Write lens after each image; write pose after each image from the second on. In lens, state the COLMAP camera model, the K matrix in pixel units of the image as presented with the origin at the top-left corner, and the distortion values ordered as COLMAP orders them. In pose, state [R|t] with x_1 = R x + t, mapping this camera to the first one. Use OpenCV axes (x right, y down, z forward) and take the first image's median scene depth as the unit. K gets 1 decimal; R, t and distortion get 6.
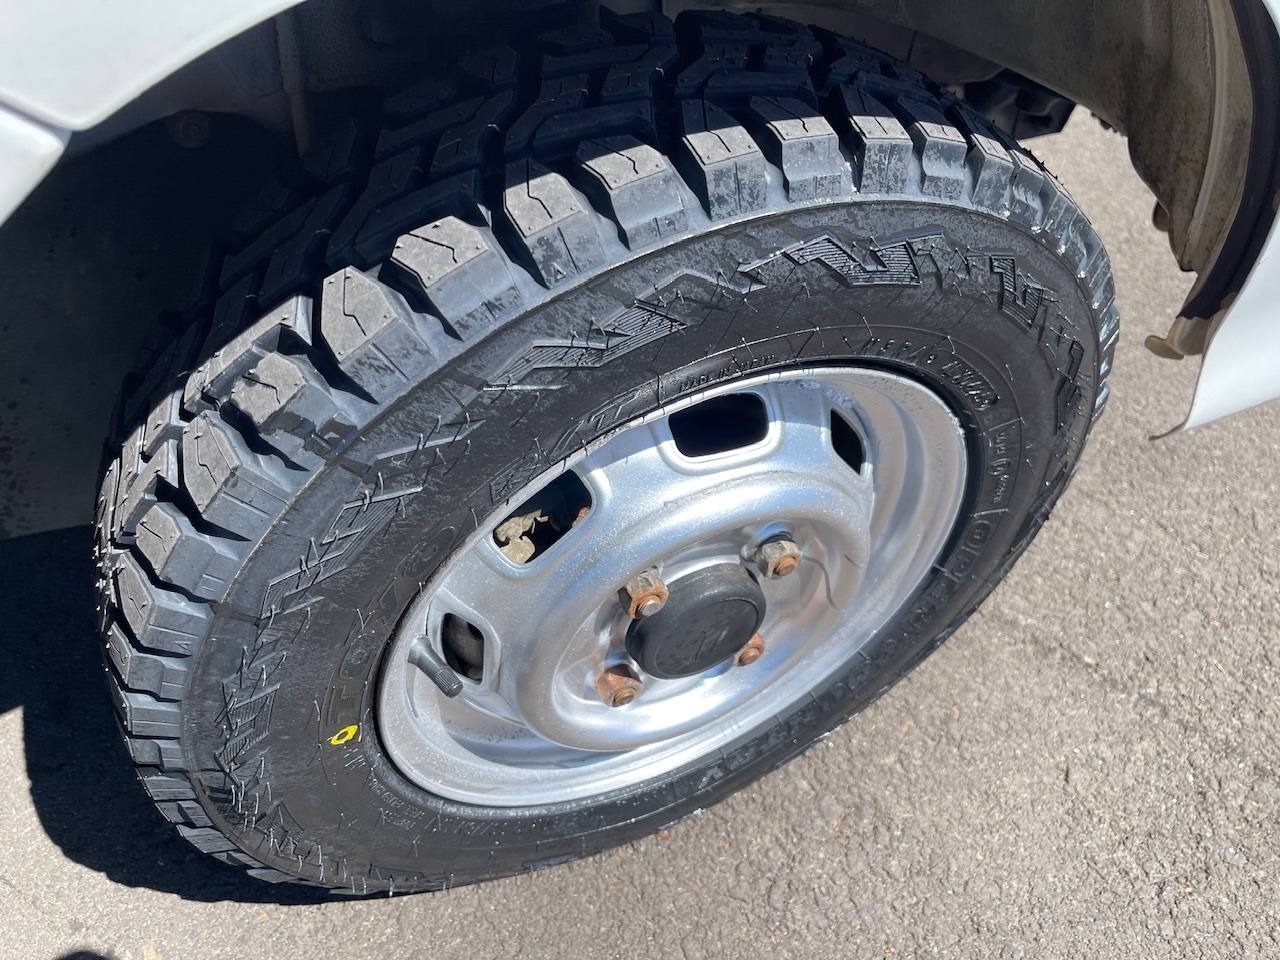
lens RADIAL K [[982.5, 0, 641.5], [0, 982.5, 478.8], [0, 0, 1]] dist [0.078187, -0.106867]
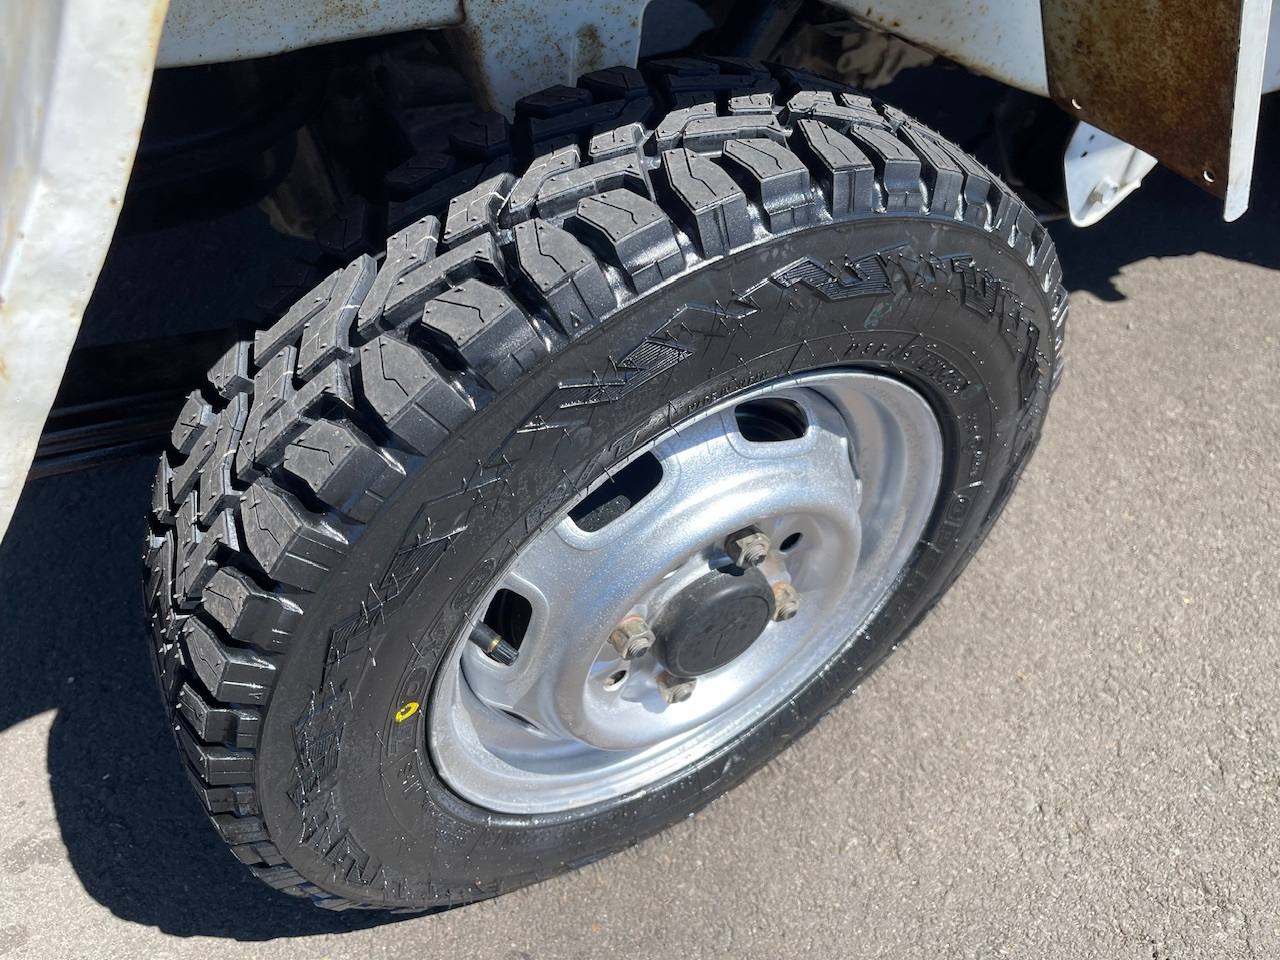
lens RADIAL K [[982.5, 0, 636.8], [0, 982.5, 479.9], [0, 0, 1]] dist [0.078187, -0.106867]
pose [[0.993333, -0.108489, 0.038975, -0.066866], [0.108379, 0.994097, 0.004951, -0.025634], [-0.039282, -0.000694, 0.999228, -0.086037]]
